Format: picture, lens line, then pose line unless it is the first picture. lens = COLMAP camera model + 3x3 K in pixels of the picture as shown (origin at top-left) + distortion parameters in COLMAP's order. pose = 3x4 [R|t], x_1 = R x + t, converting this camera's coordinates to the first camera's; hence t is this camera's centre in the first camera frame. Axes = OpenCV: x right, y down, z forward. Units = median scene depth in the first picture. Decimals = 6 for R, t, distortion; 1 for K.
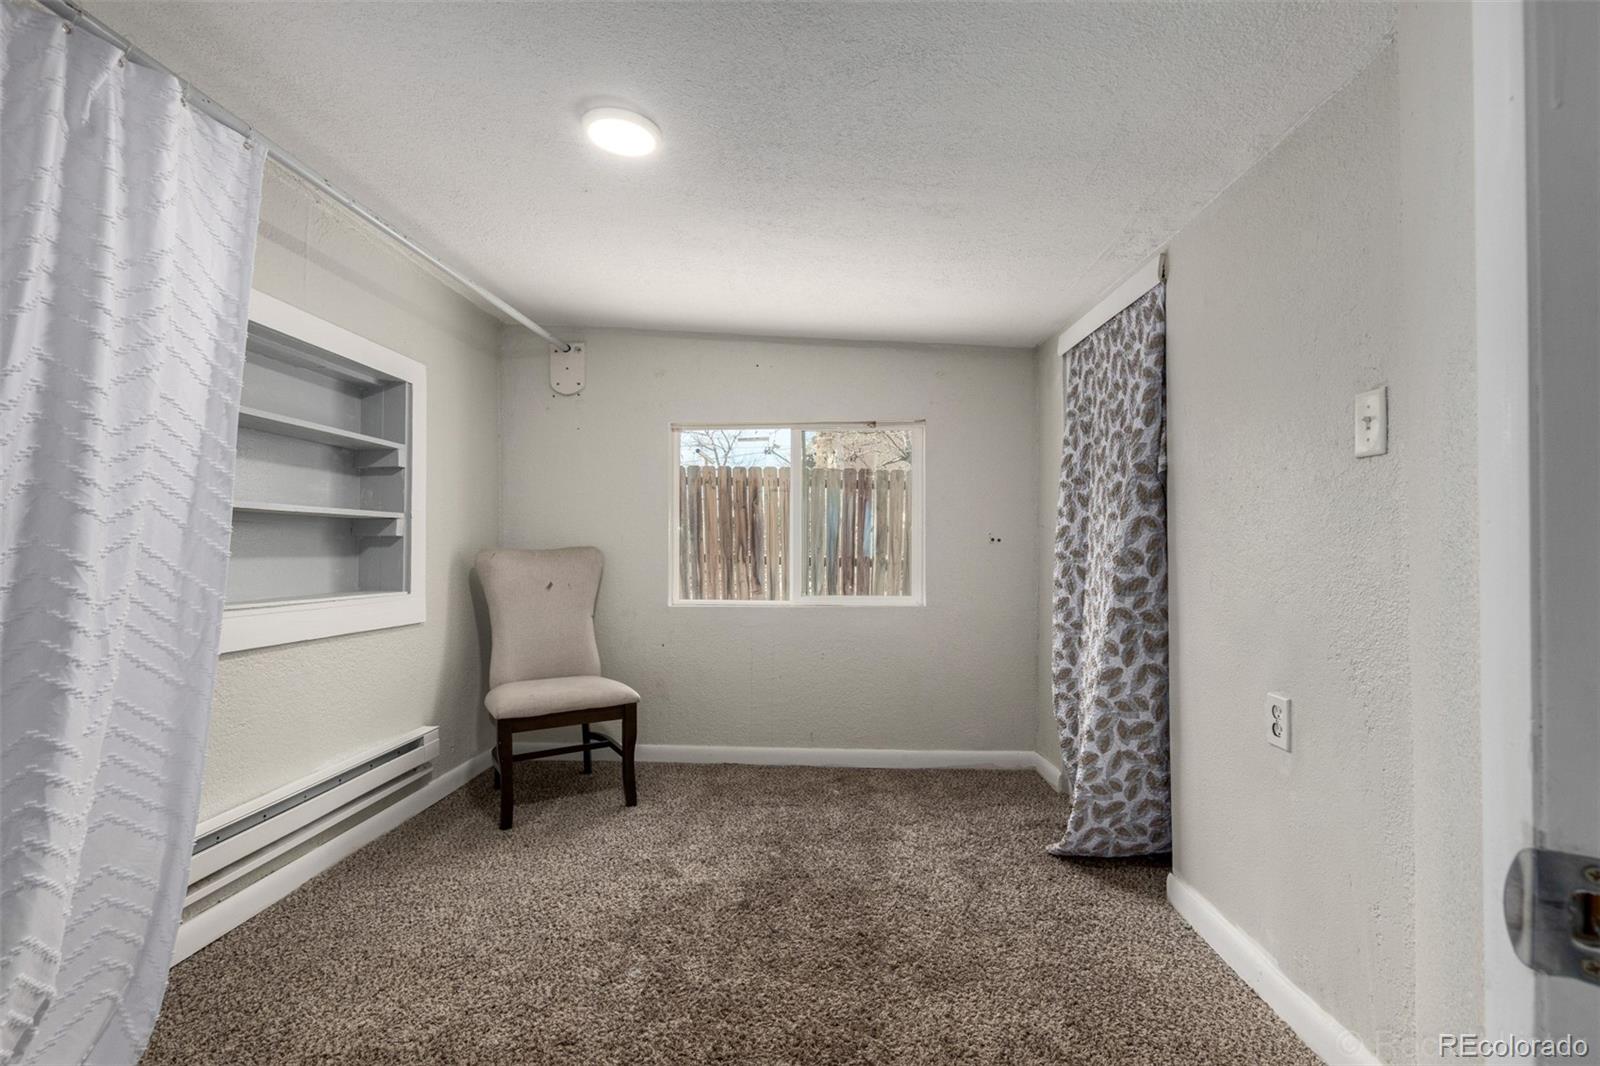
lens RADIAL K [[730.6, 0, 801.6], [0, 730.6, 540.7], [0, 0, 1]] dist [0.000336, -0.000122]
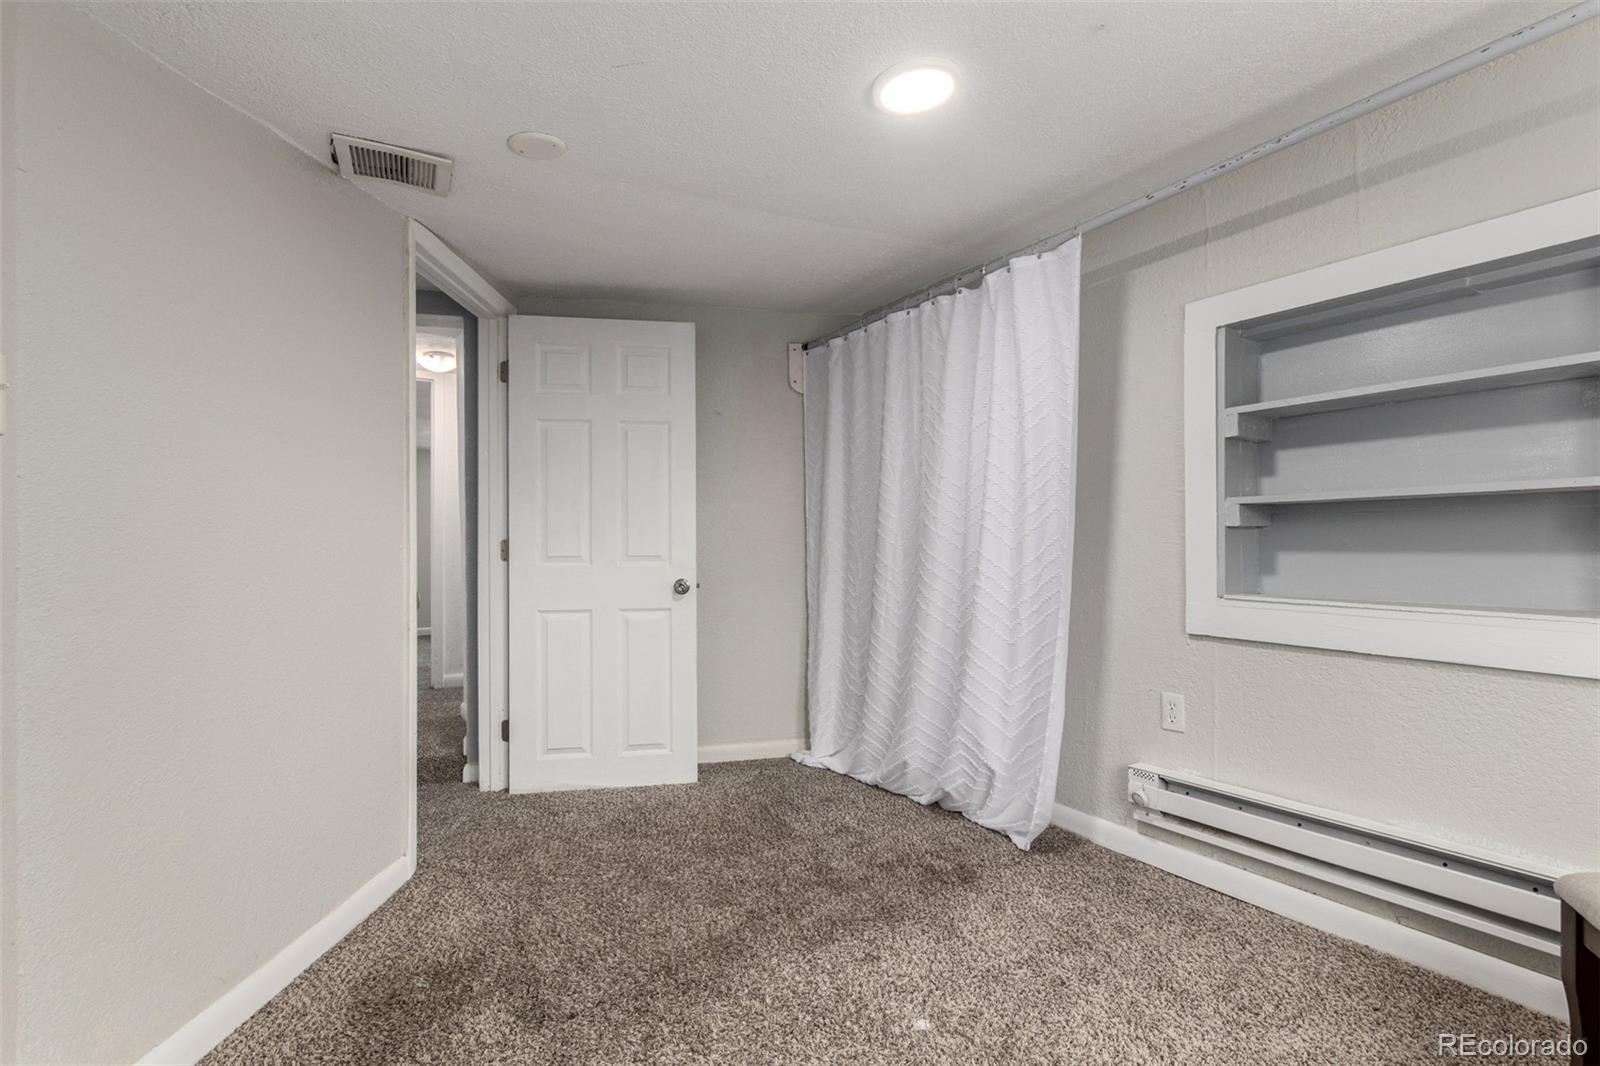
lens RADIAL K [[730.6, 0, 801.6], [0, 730.6, 540.7], [0, 0, 1]] dist [0.000336, -0.000122]
pose [[-0.812457, -0.007562, -0.582972, 0.298335], [0.006840, 0.999723, -0.022500, 0.022806], [0.582981, -0.022268, -0.812181, 1.240195]]
